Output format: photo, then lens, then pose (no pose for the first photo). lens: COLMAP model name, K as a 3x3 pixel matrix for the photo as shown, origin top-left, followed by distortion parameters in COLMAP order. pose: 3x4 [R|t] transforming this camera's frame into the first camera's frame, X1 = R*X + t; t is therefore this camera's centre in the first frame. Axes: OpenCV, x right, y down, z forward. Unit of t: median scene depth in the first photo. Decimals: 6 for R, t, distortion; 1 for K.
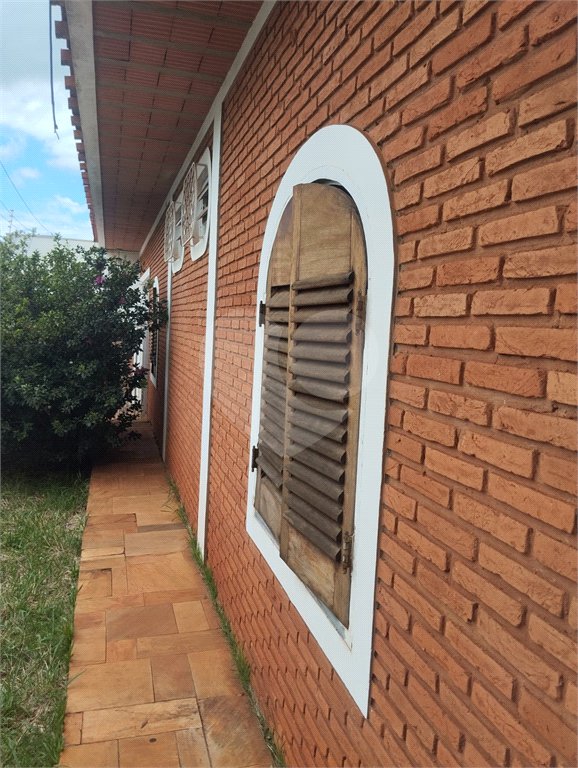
lens RADIAL K [[628.3, 0, 297.3], [0, 628.3, 379.4], [0, 0, 1]] dist [0.086922, -0.175332]
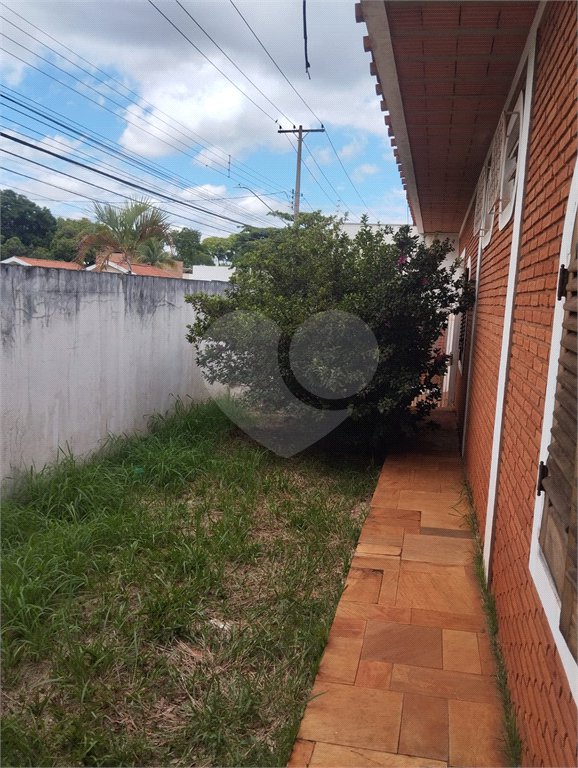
lens RADIAL K [[628.3, 0, 297.3], [0, 628.3, 379.4], [0, 0, 1]] dist [0.086922, -0.175332]
pose [[0.876226, 0.052155, -0.479070, 0.020331], [-0.042199, 0.998612, 0.031532, -0.001631], [0.480049, -0.007413, 0.877210, 0.131138]]
